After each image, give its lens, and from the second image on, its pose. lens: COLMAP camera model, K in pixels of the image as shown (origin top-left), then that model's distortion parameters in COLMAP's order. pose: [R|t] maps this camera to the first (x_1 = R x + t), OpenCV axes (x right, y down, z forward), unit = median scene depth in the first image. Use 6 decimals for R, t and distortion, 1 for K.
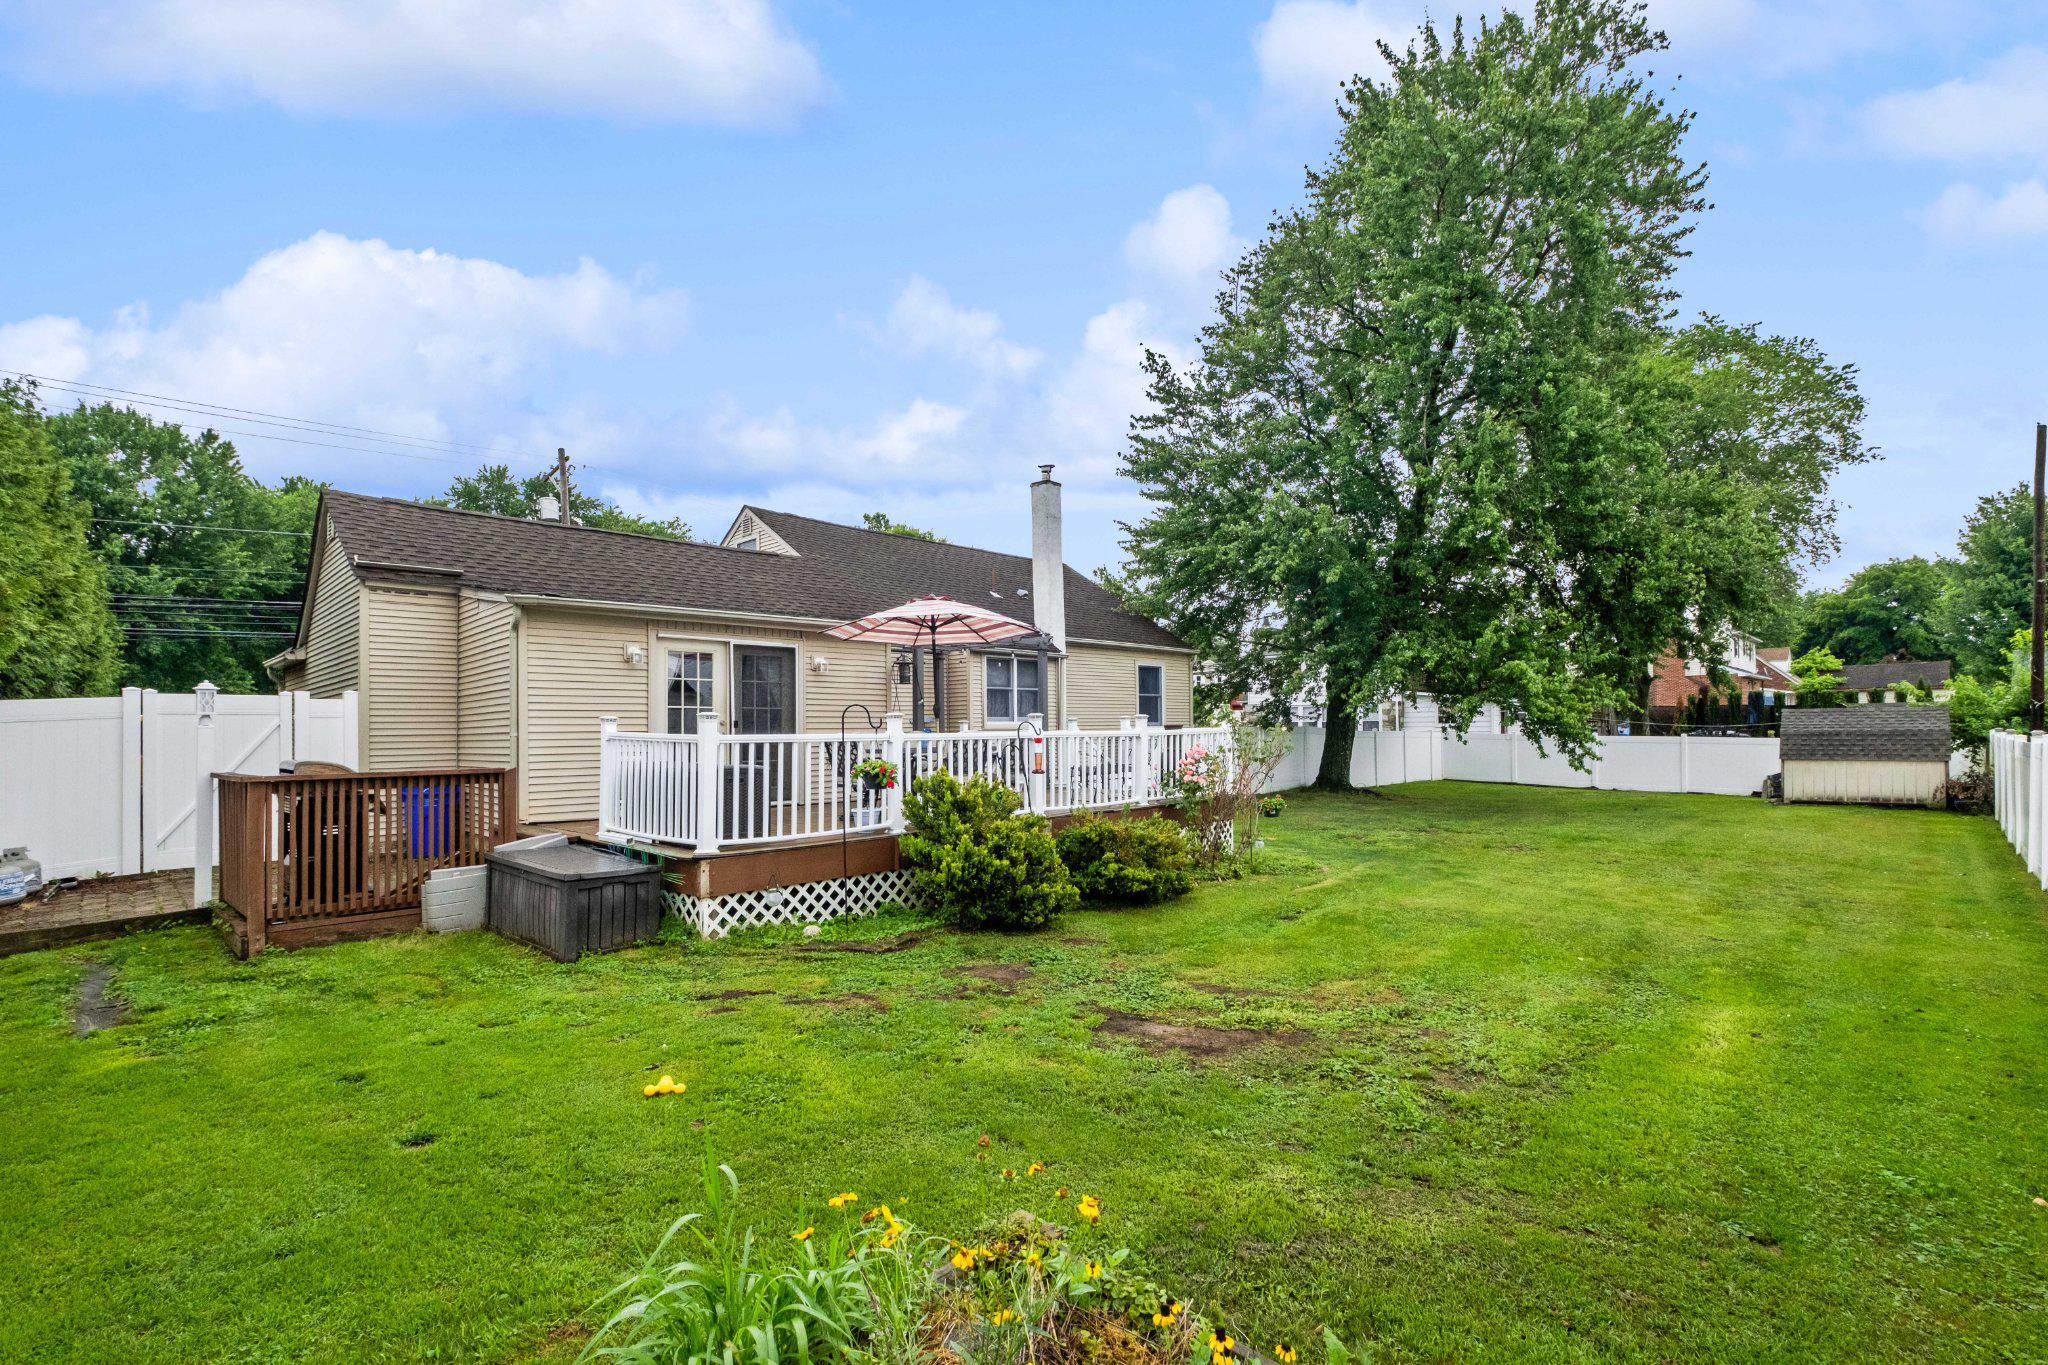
lens RADIAL K [[899.6, 0, 1019.0], [0, 899.6, 701.6], [0, 0, 1]] dist [0.003273, -0.004408]
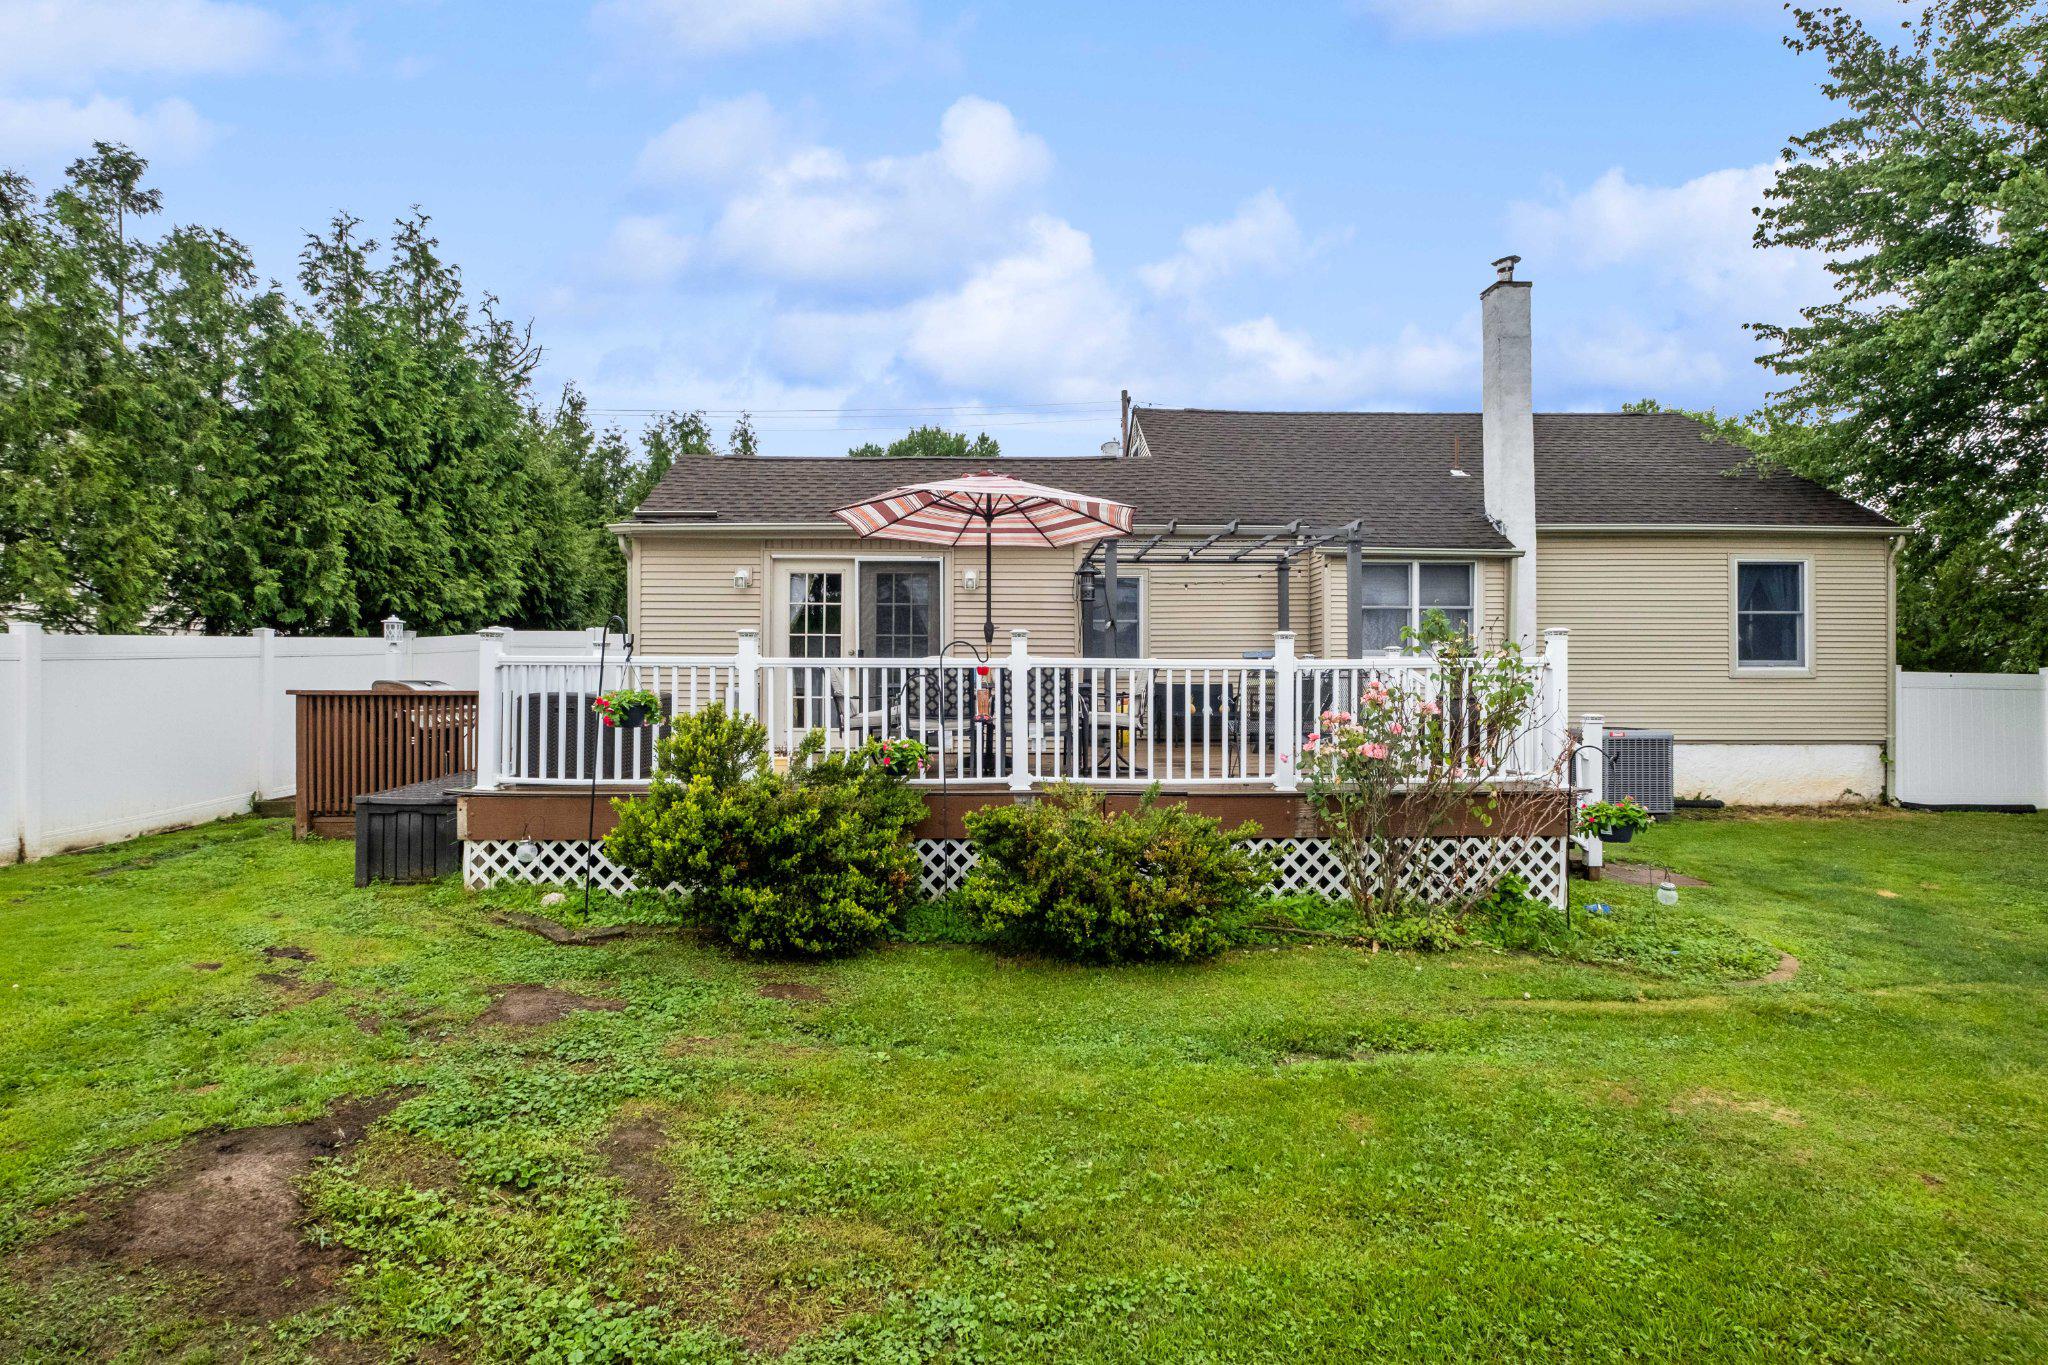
lens RADIAL K [[964.0, 0, 1018.7], [0, 964.0, 672.0], [0, 0, 1]] dist [-0.007385, -0.000566]
pose [[0.723017, 0.004704, -0.690815, 0.437595], [0.010998, 0.999772, 0.018318, 0.027733], [0.690743, -0.020841, 0.722800, 0.446972]]
